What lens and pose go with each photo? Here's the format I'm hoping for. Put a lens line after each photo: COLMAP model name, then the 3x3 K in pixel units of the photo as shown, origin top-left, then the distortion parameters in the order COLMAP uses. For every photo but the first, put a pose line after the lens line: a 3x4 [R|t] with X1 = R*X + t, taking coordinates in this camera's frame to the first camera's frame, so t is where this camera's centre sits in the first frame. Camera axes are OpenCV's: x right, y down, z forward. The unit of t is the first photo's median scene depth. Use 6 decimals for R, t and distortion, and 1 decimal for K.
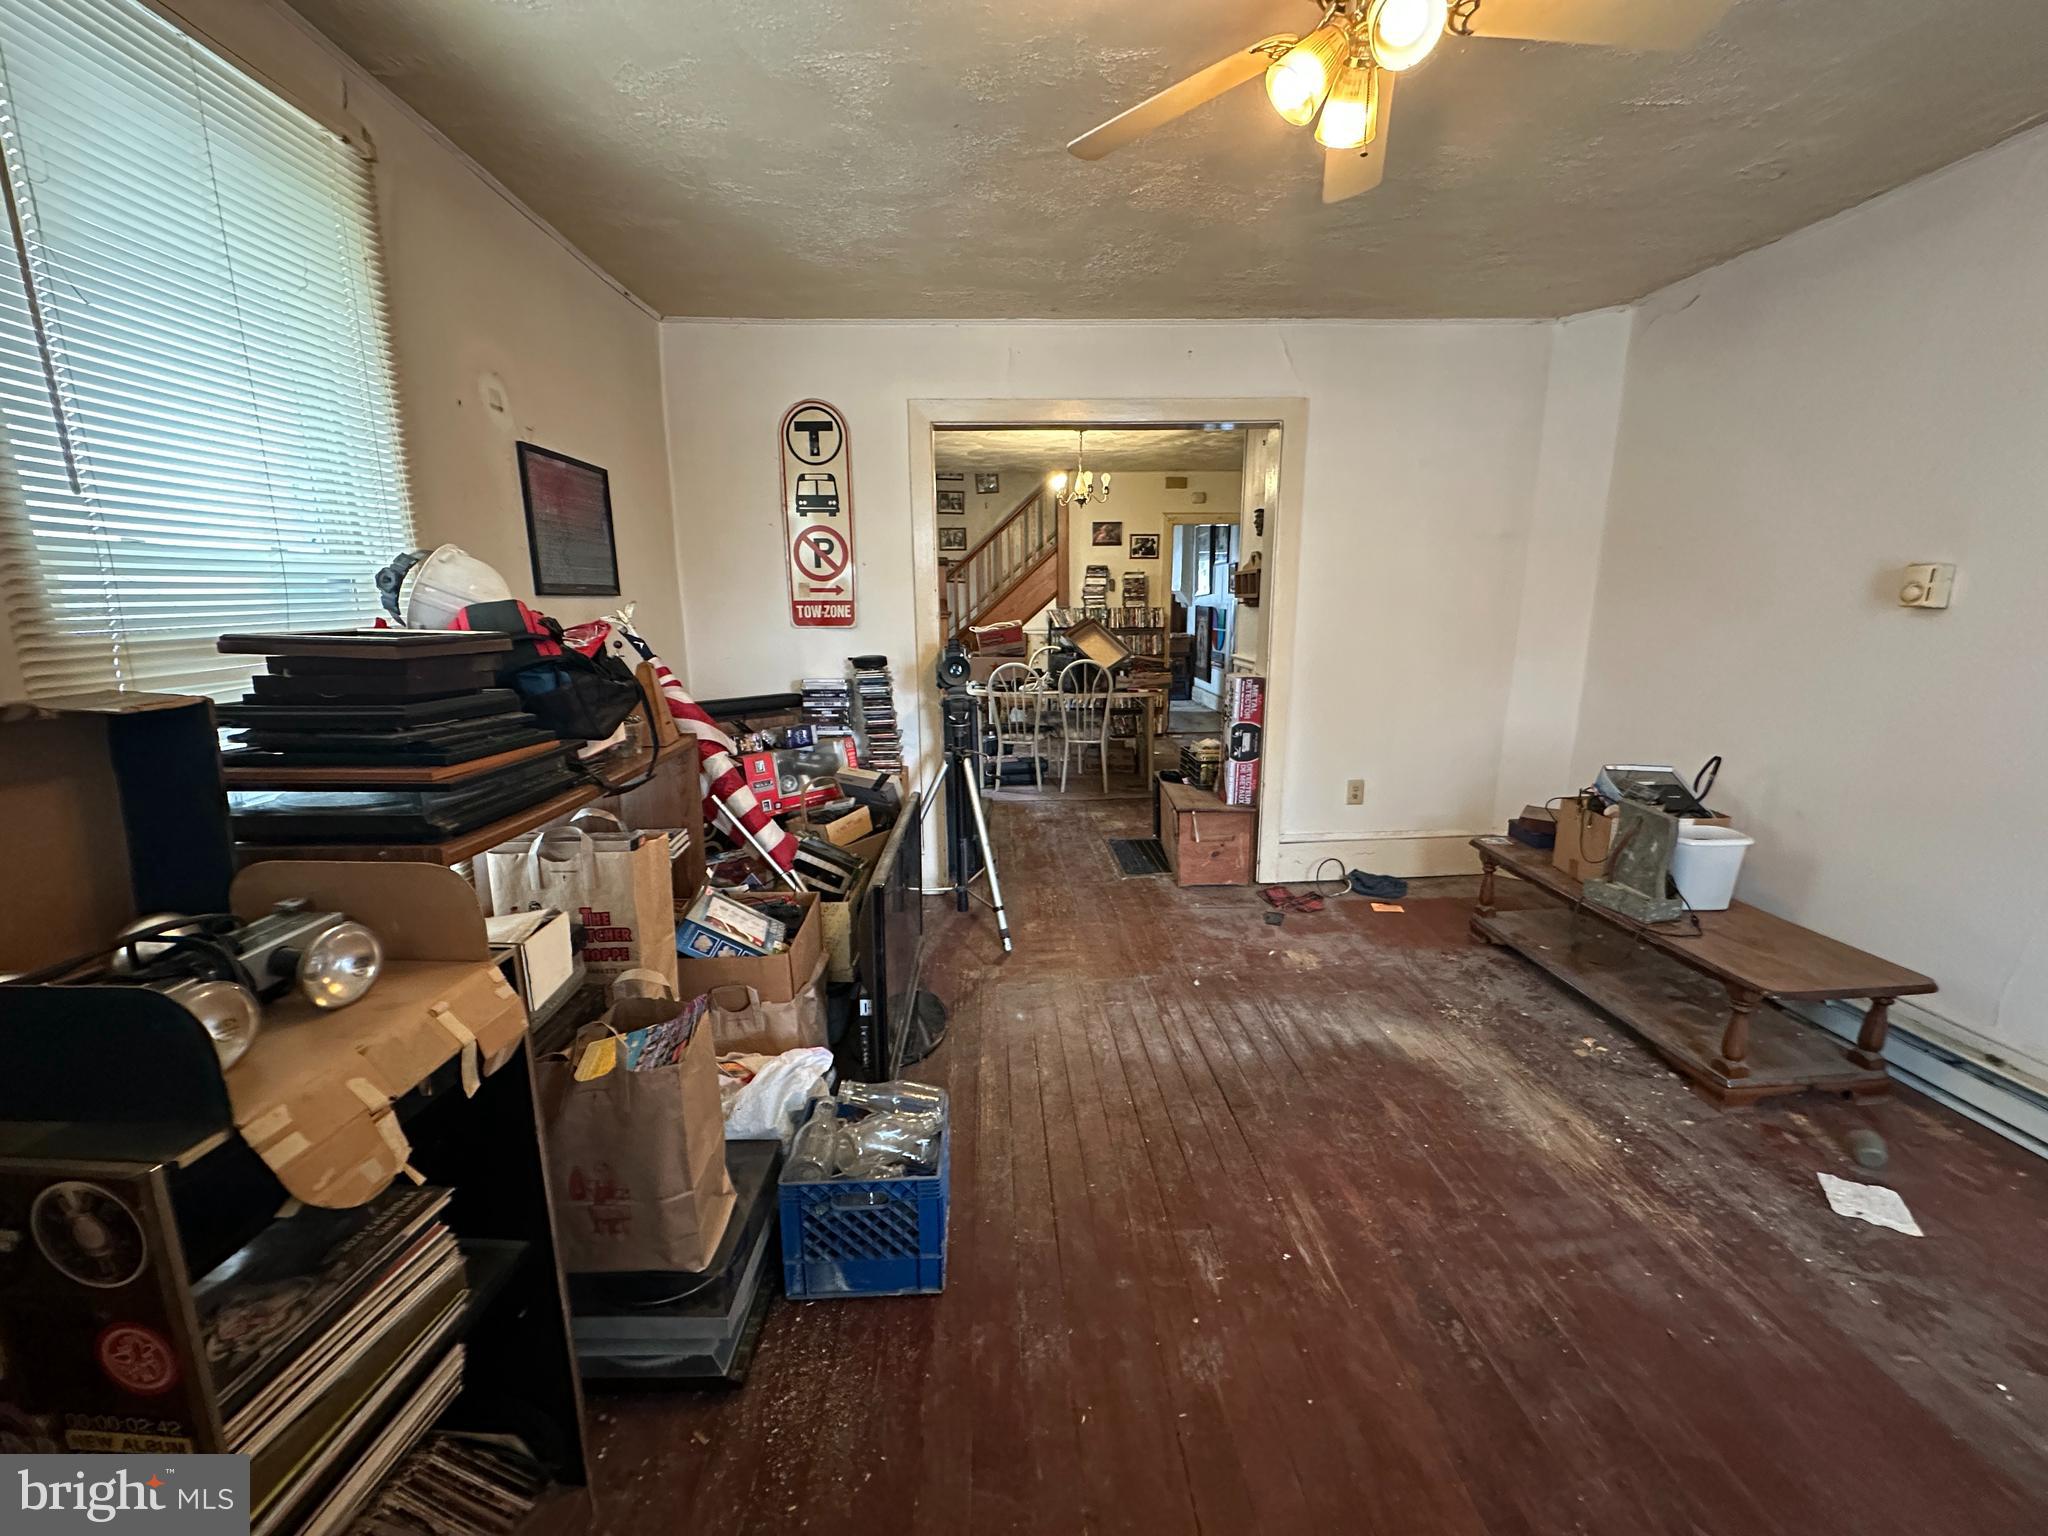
lens RADIAL K [[816.5, 0, 1023.7], [0, 816.5, 766.4], [0, 0, 1]] dist [-0.000273, 0.000283]
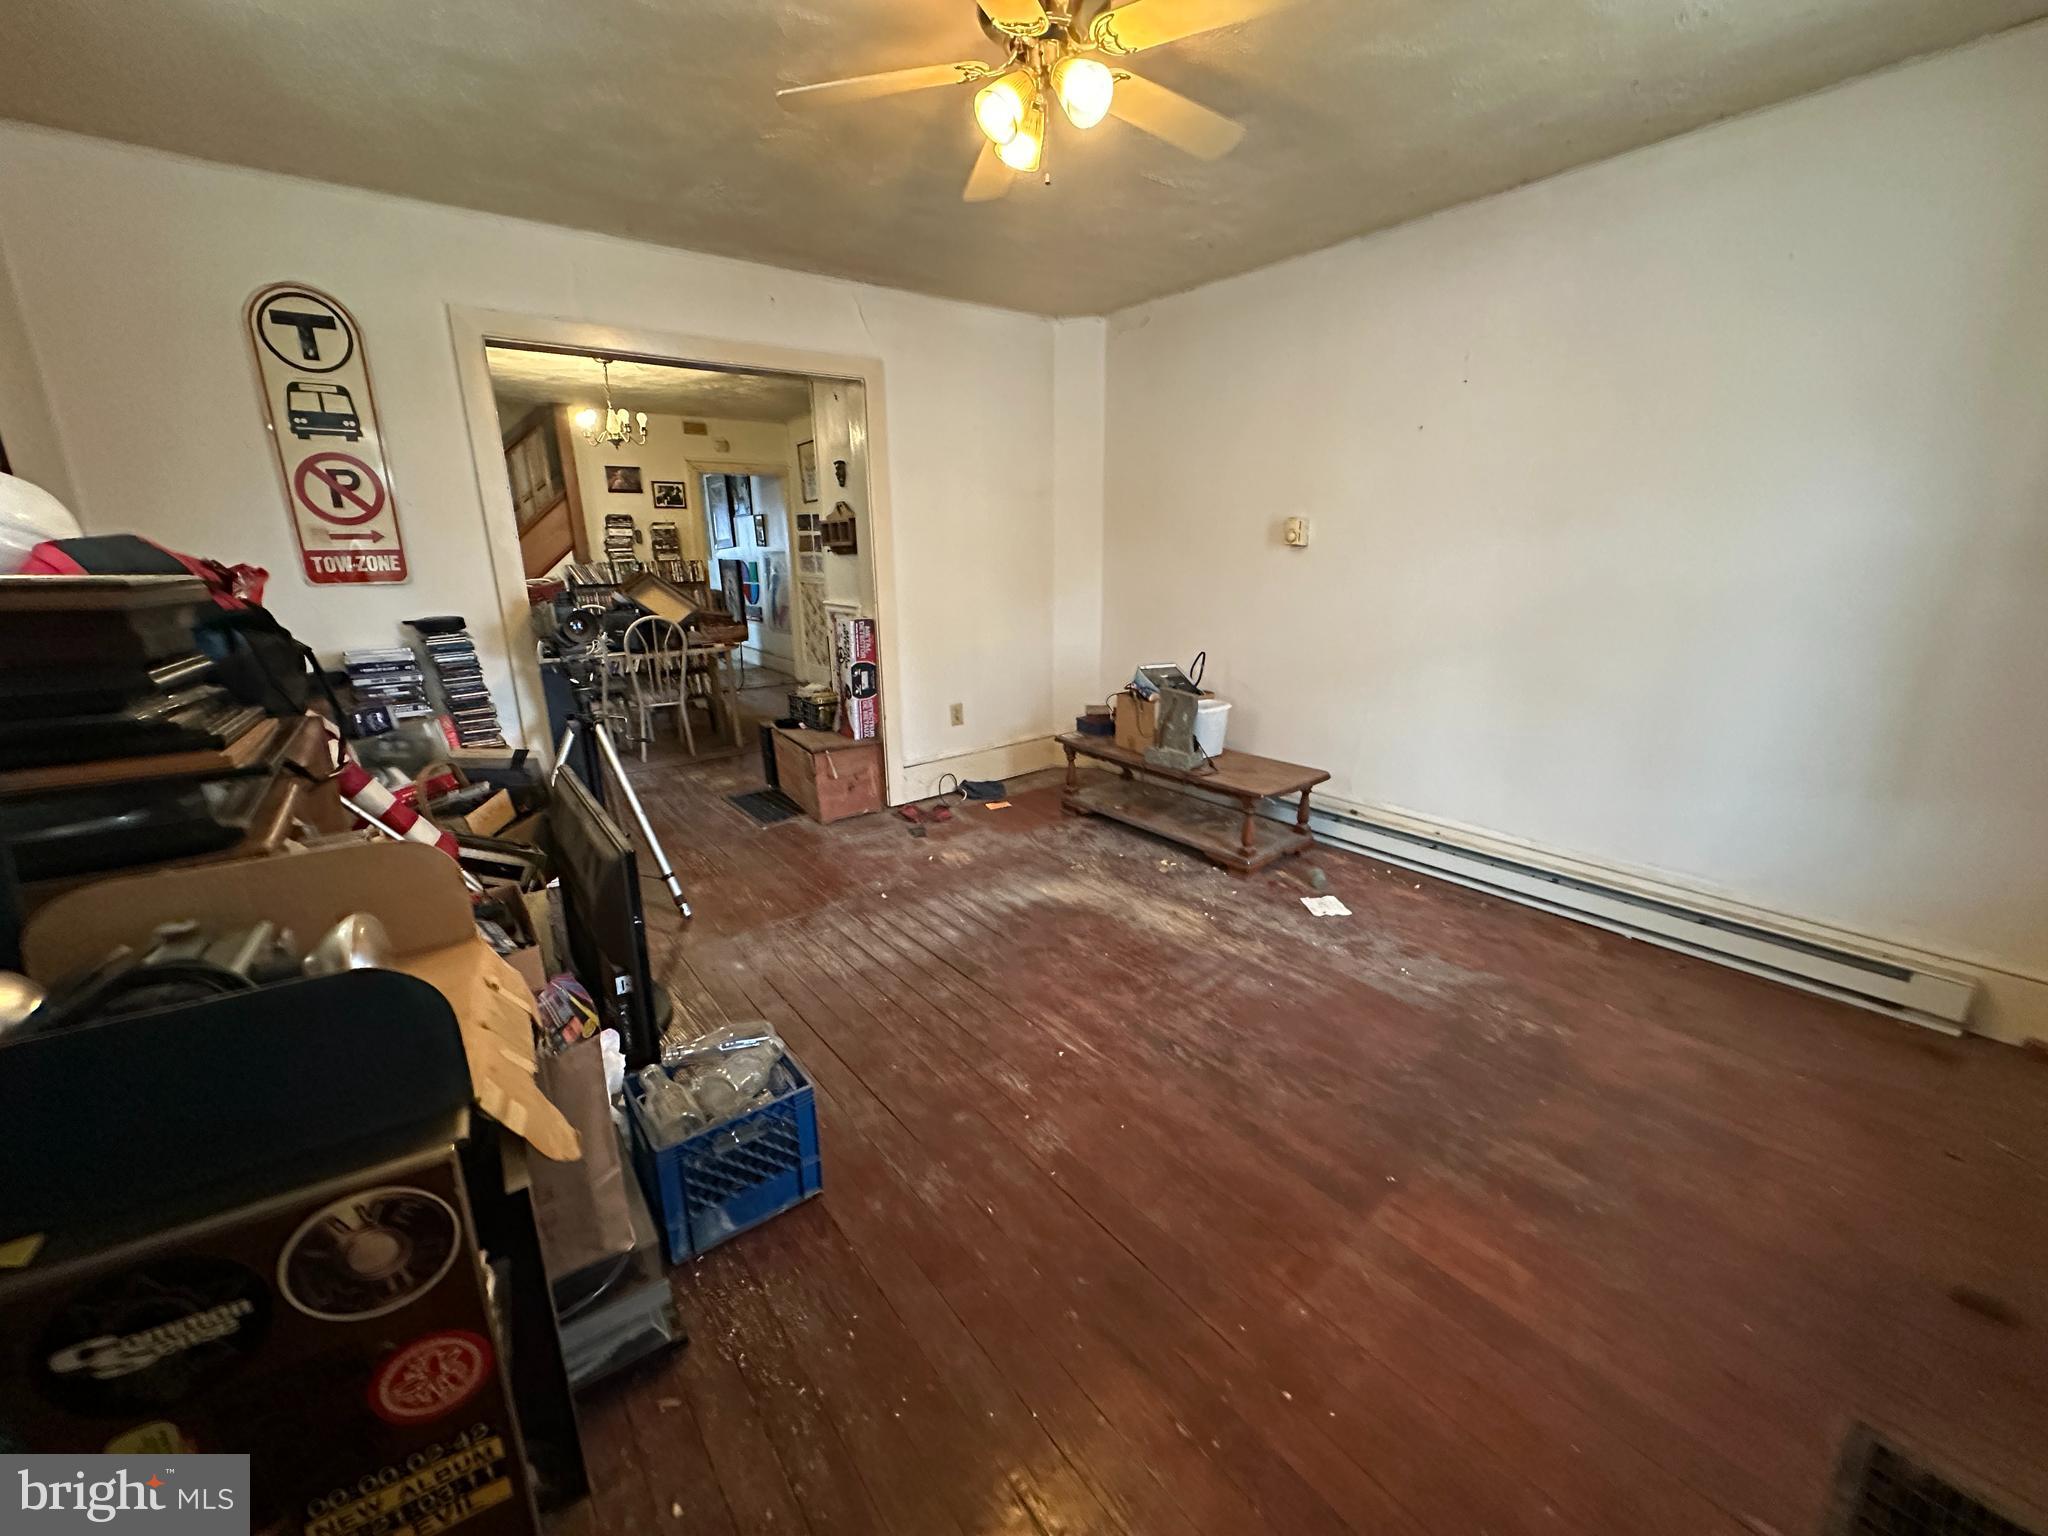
lens RADIAL K [[816.5, 0, 1023.7], [0, 816.5, 766.4], [0, 0, 1]] dist [-0.000273, 0.000283]
pose [[0.818465, -0.154327, 0.553443, -0.172172], [0.126000, 0.988015, 0.089170, 0.013631], [-0.560571, -0.003248, 0.828100, -0.015863]]
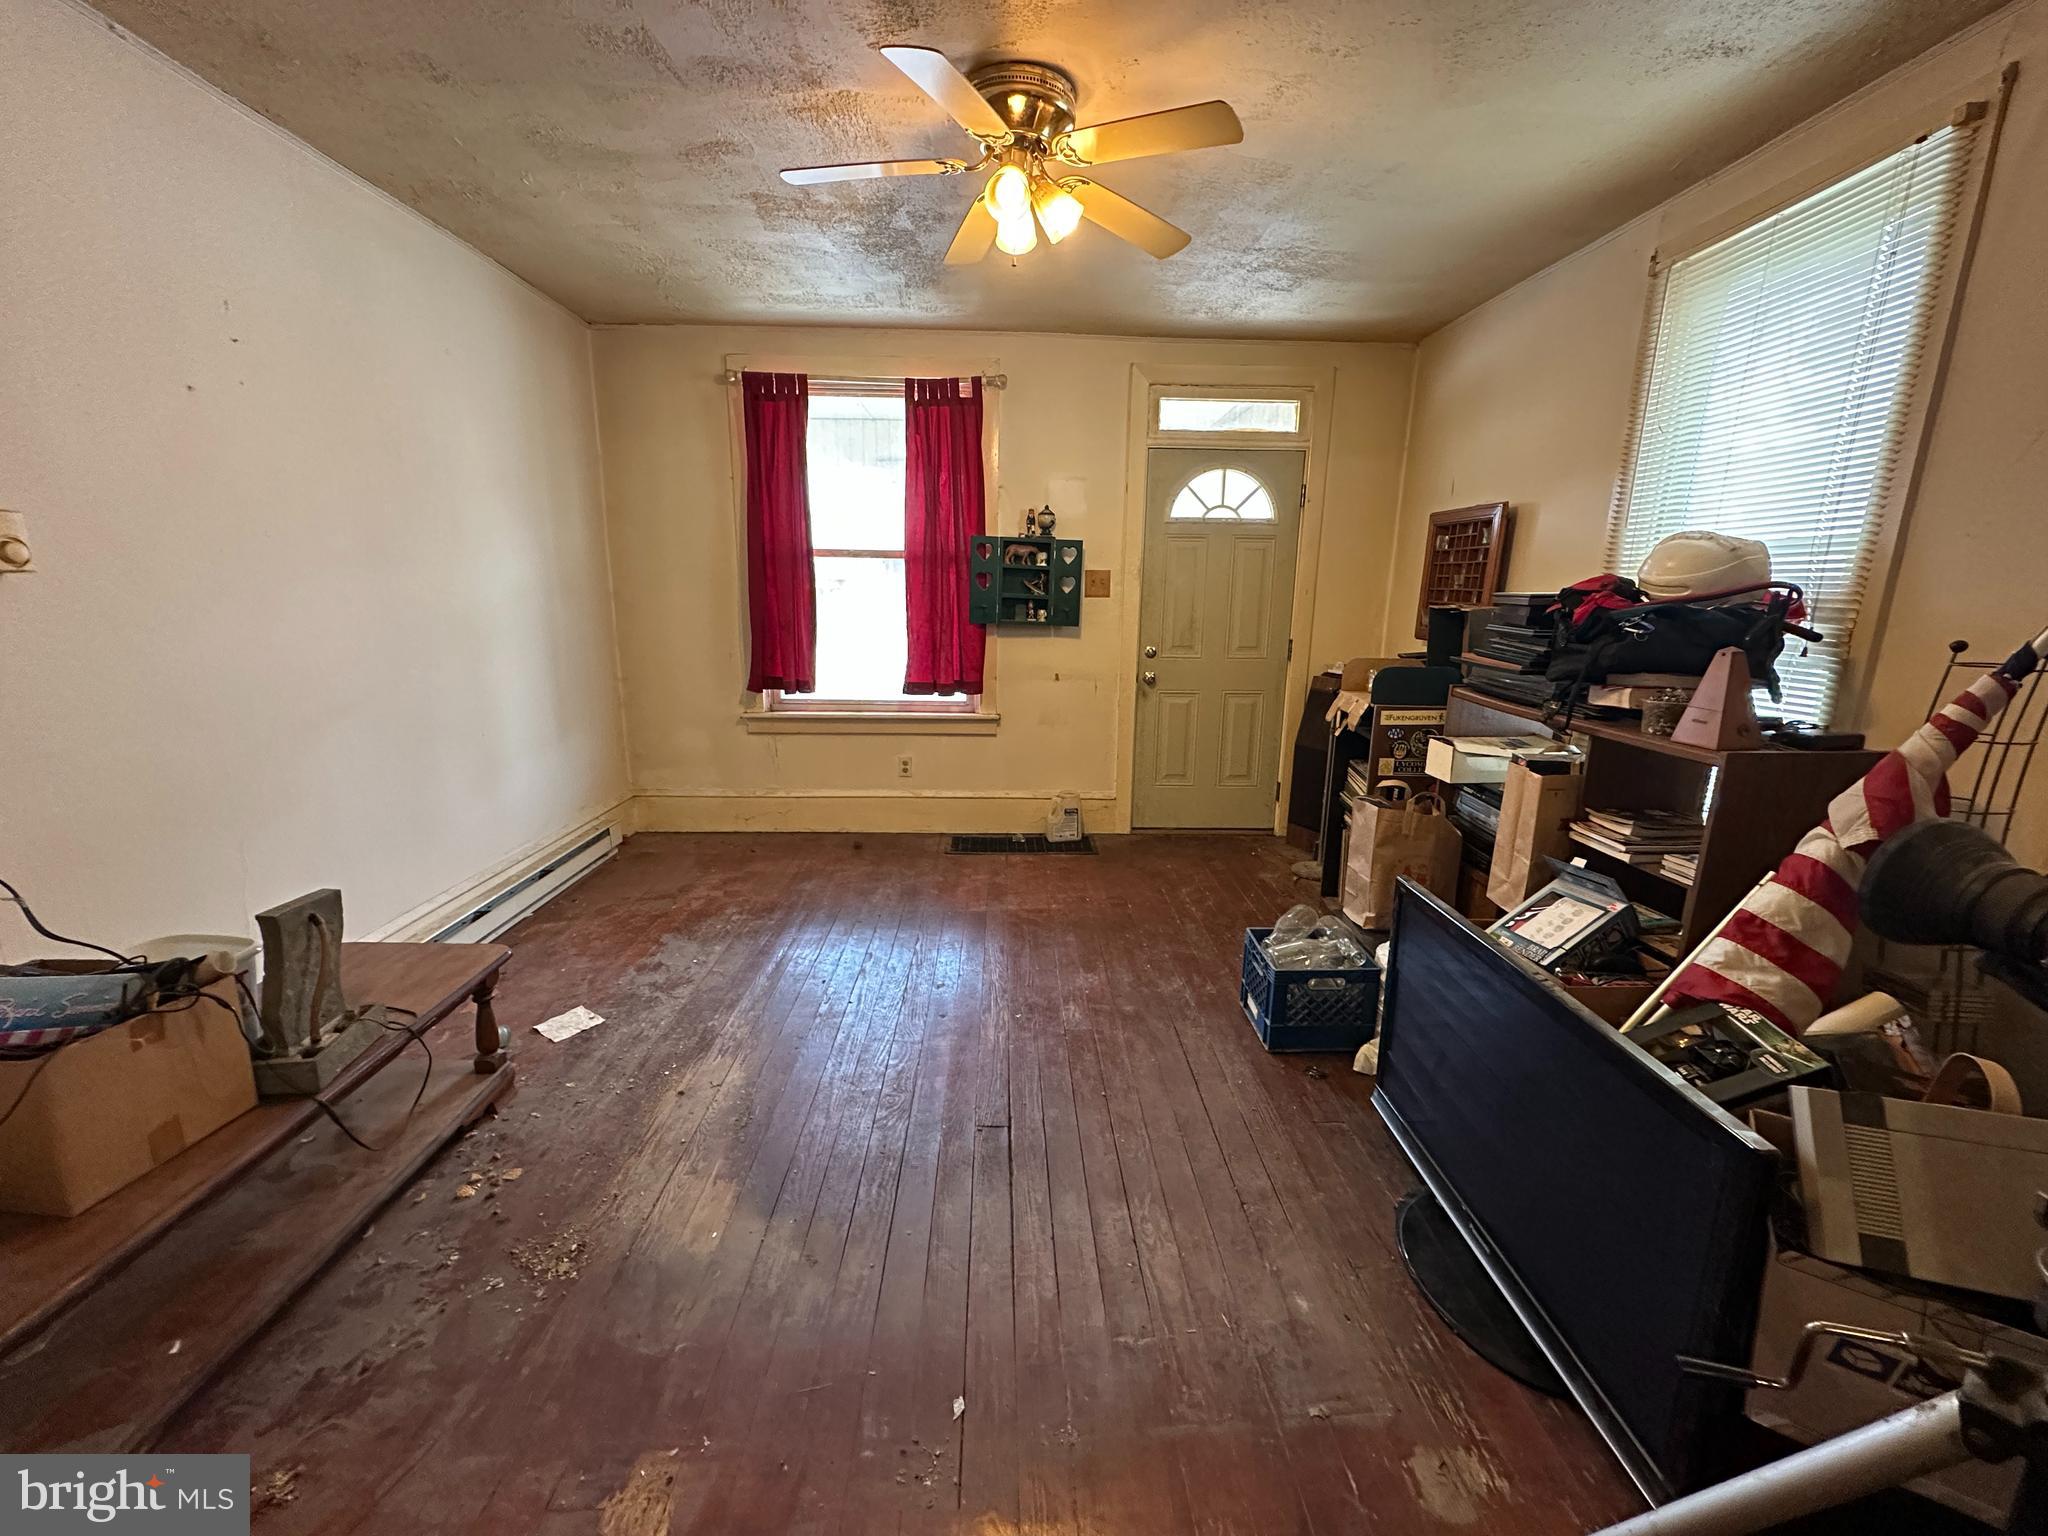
lens RADIAL K [[812.0, 0, 1024.5], [0, 812.0, 765.4], [0, 0, 1]] dist [-0.004197, 0.001193]
pose [[-0.999856, -0.009150, 0.014320, 0.136983], [-0.002336, 0.908670, 0.417510, -0.200746], [-0.016832, 0.417416, -0.908560, 1.002723]]
